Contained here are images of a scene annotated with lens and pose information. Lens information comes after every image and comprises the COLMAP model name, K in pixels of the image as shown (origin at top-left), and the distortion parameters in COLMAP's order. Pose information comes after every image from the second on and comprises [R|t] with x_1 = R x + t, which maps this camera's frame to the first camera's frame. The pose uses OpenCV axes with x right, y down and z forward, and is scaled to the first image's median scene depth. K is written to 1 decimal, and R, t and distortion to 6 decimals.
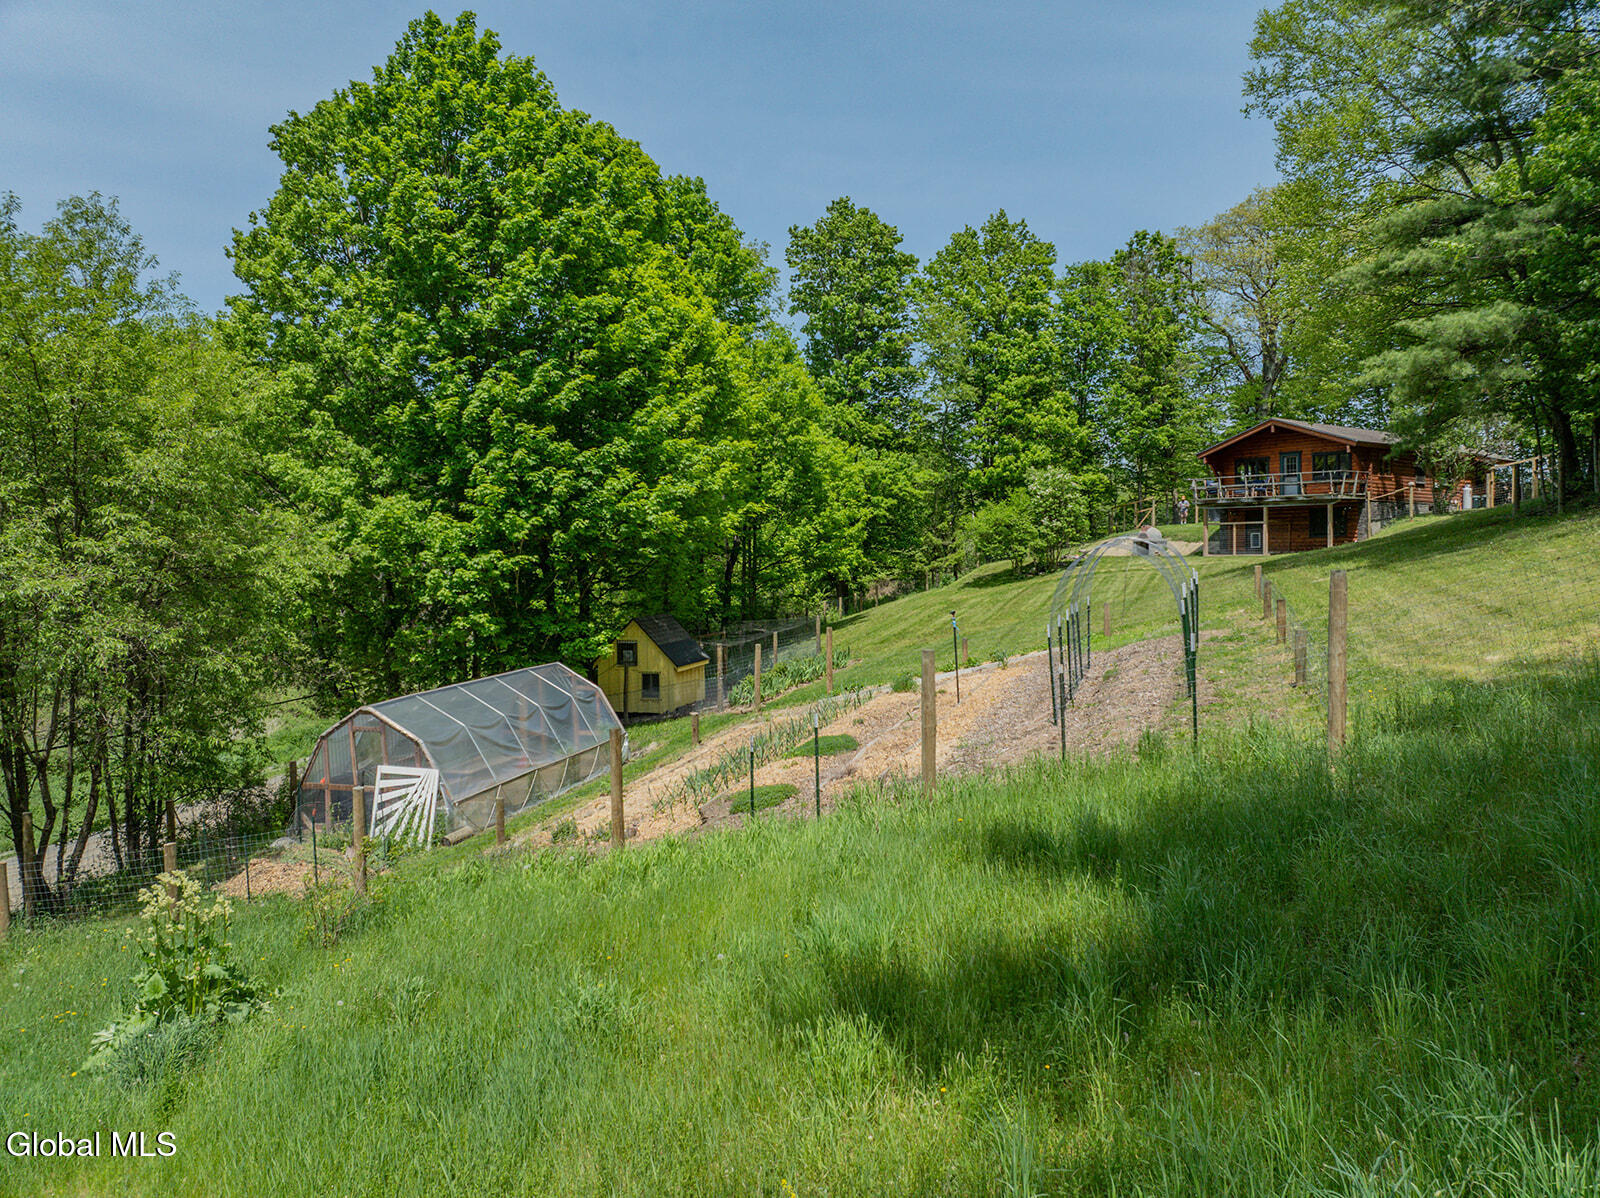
lens RADIAL K [[1080.7, 0, 813.1], [0, 1080.7, 605.1], [0, 0, 1]] dist [-0.043160, 0.015160]
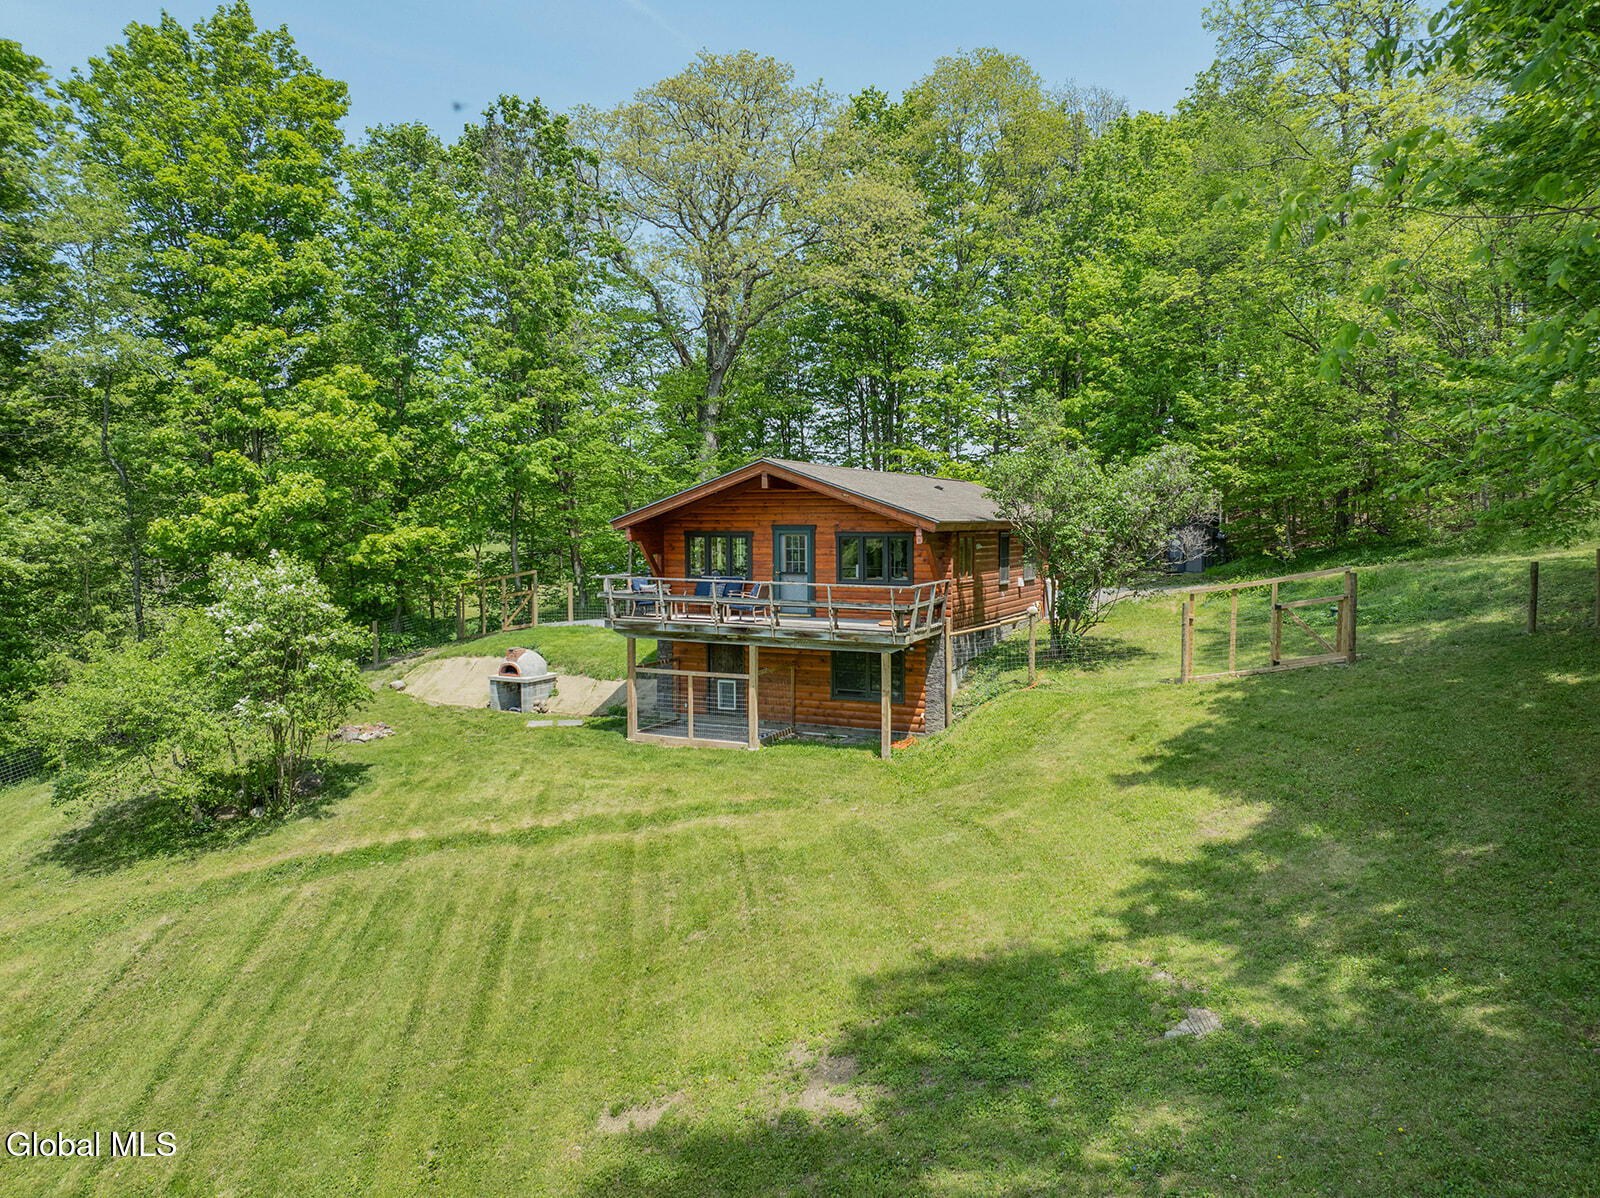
lens RADIAL K [[1080.7, 0, 787.1], [0, 1080.7, 606.4], [0, 0, 1]] dist [-0.043160, 0.015160]
pose [[0.874942, -0.029669, 0.483318, 0.162601], [0.015847, 0.999341, 0.032657, -0.098080], [-0.483968, -0.020914, 0.874836, 0.455795]]
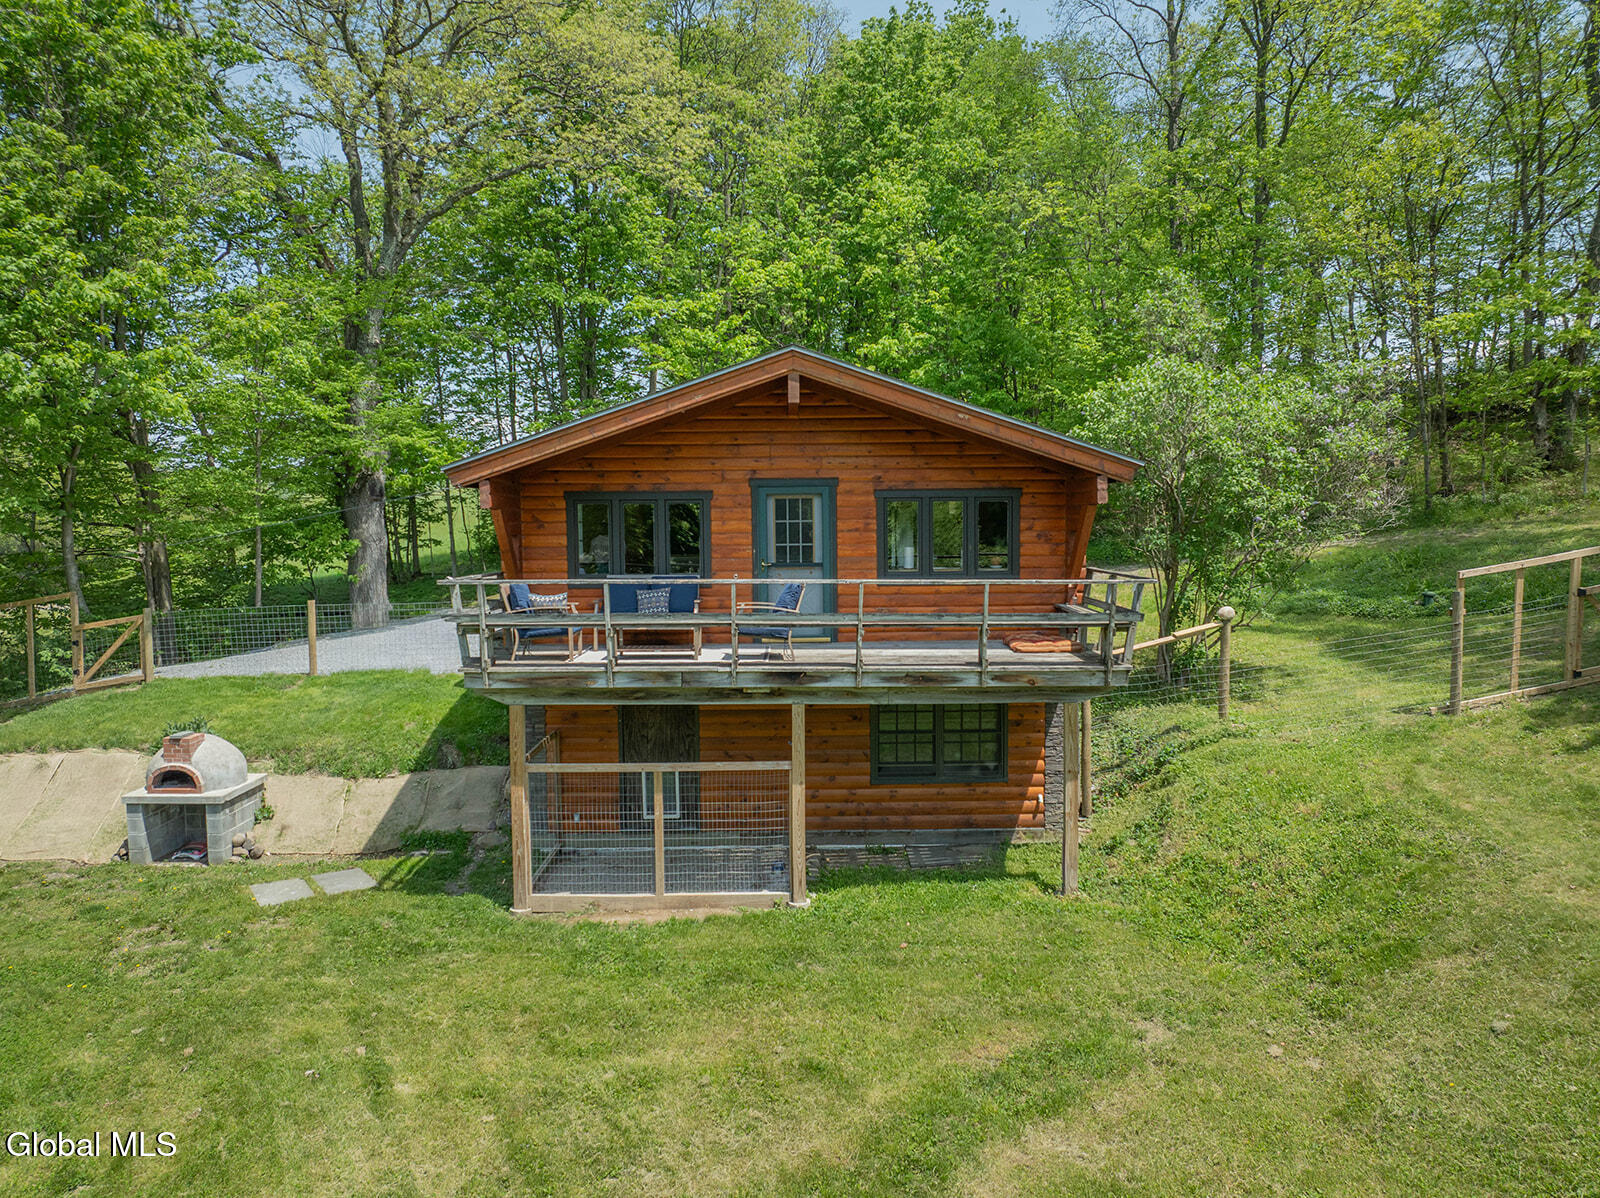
lens RADIAL K [[1080.7, 0, 753.8], [0, 1080.7, 595.6], [0, 0, 1]] dist [-0.043160, 0.015160]
pose [[0.584823, -0.051271, 0.809539, 0.172722], [0.040442, 0.998602, 0.034030, -0.098831], [-0.810152, 0.012838, 0.586079, 0.681995]]
